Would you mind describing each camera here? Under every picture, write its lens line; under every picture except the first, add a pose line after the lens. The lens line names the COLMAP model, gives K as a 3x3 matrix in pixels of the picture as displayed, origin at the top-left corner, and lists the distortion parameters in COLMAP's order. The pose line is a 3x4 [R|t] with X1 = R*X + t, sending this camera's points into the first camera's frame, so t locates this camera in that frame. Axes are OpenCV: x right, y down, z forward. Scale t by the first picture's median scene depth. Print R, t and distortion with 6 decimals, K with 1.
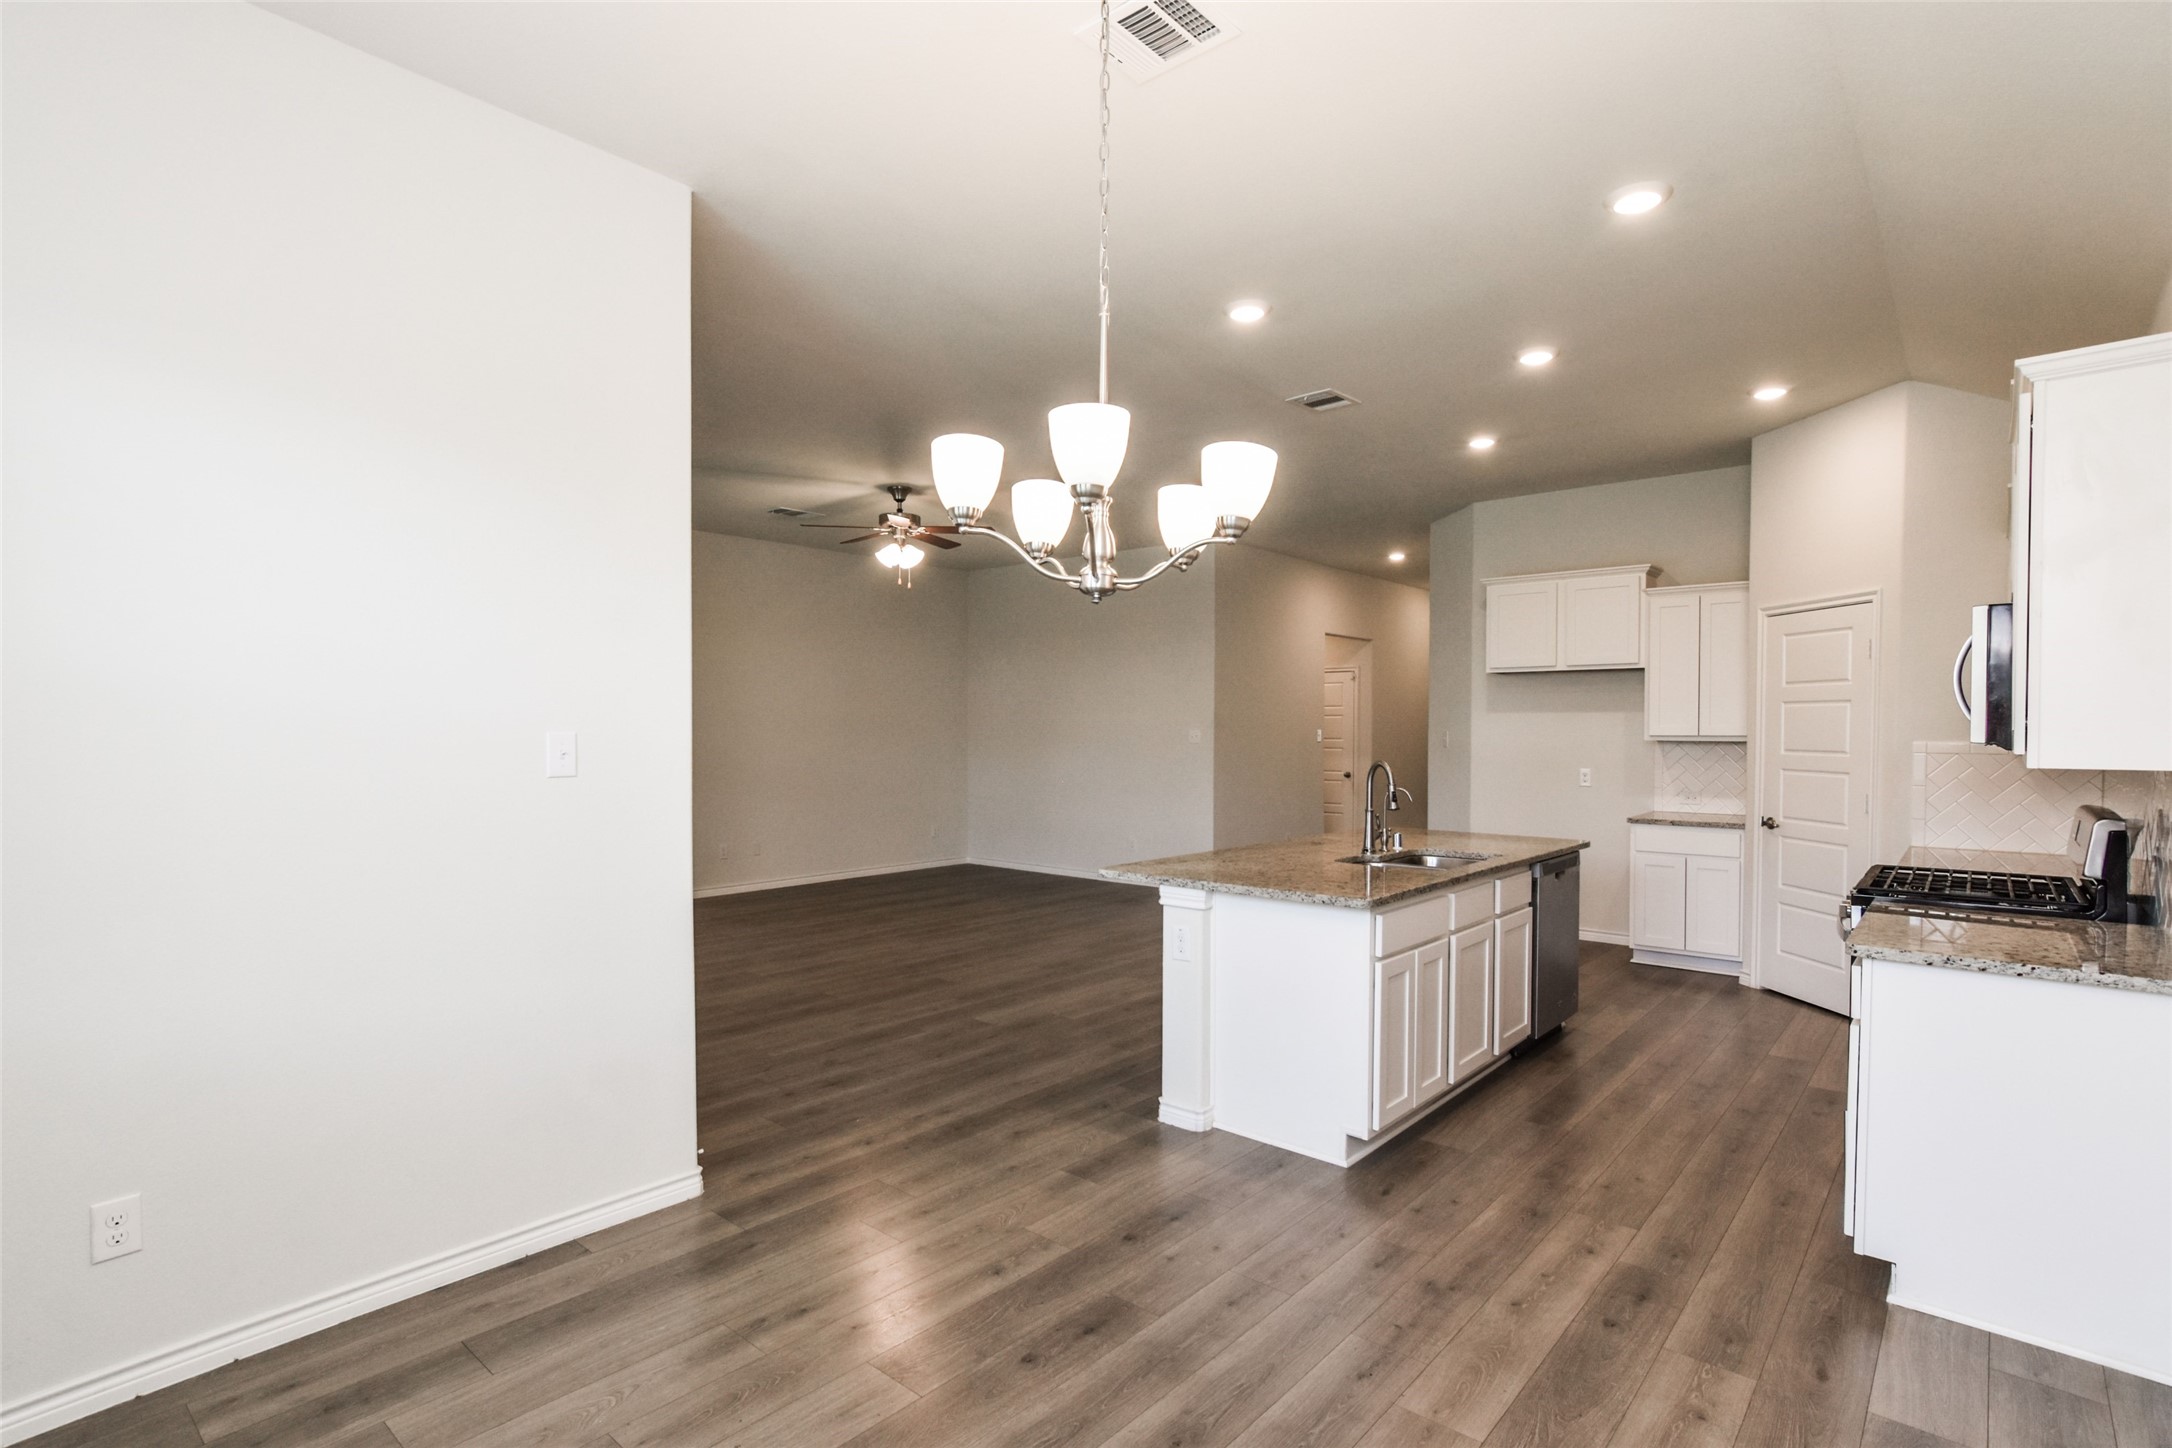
lens RADIAL K [[1062.0, 0, 1059.3], [0, 1062.0, 744.2], [0, 0, 1]] dist [-0.005442, 0.005885]
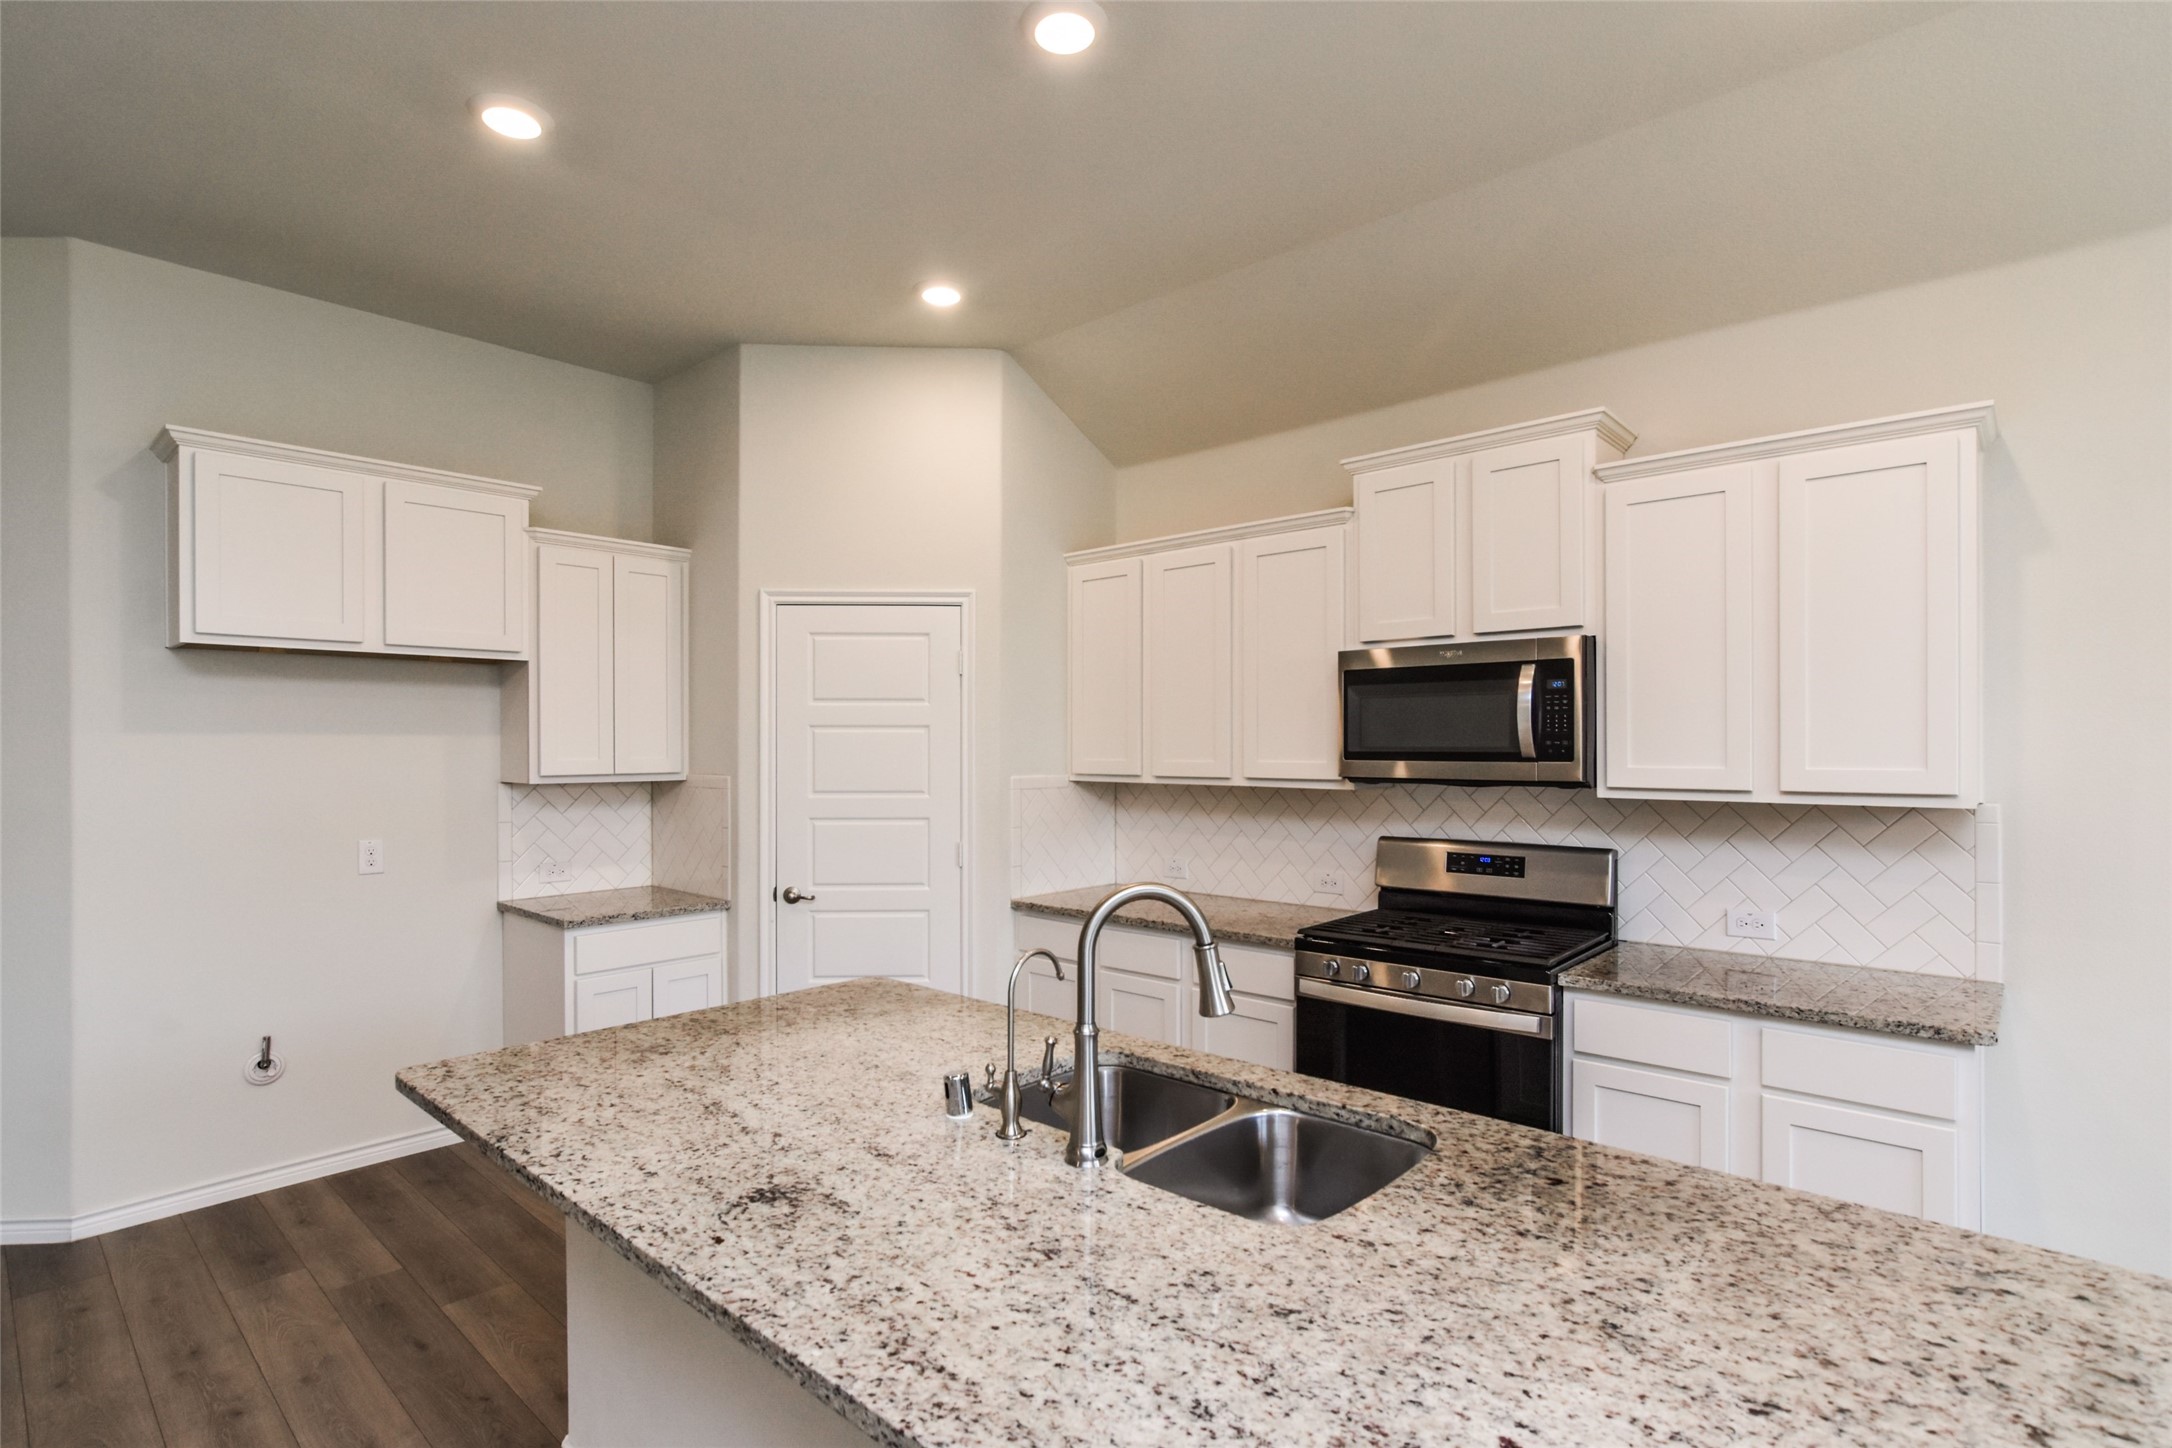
lens RADIAL K [[1062.0, 0, 1086.7], [0, 1062.0, 737.7], [0, 0, 1]] dist [-0.005442, 0.005885]
pose [[0.018651, 0.004942, 0.999814, -0.036534], [0.017709, 0.999829, -0.005272, -0.022239], [-0.999669, 0.017804, 0.018560, 0.729526]]
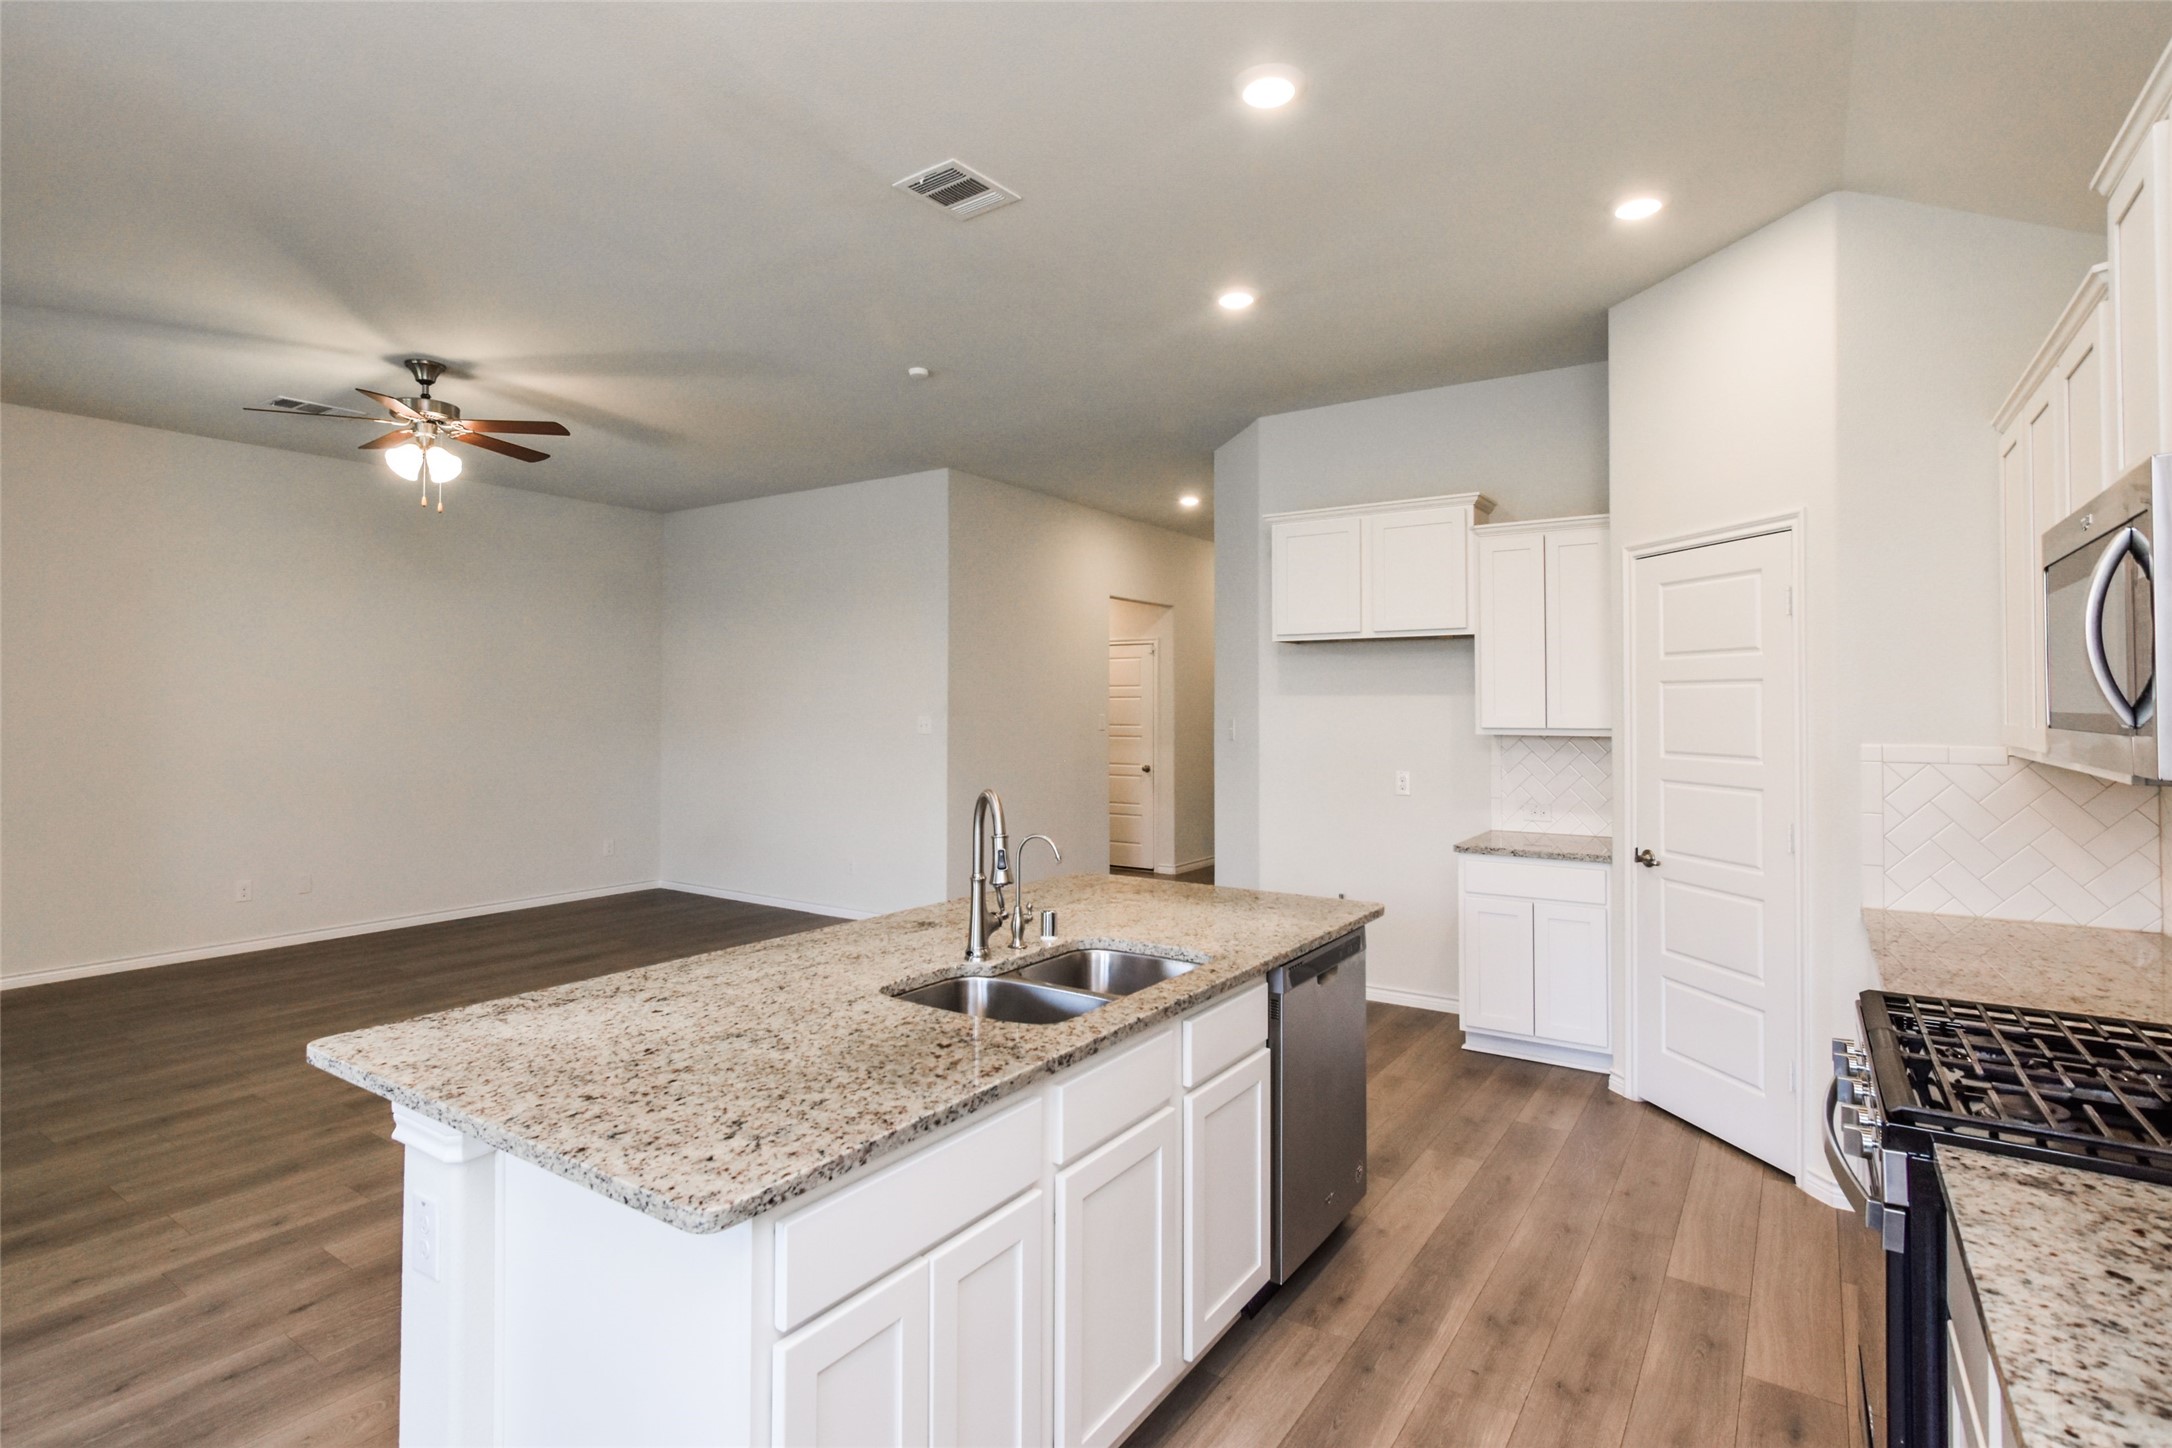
lens RADIAL K [[1062.0, 0, 1053.5], [0, 1062.0, 678.1], [0, 0, 1]] dist [-0.005442, 0.005885]
pose [[0.994327, 0.002407, 0.106335, 0.200108], [0.001988, 0.999149, -0.041199, -0.013528], [-0.106343, 0.041176, 0.993477, 0.329604]]
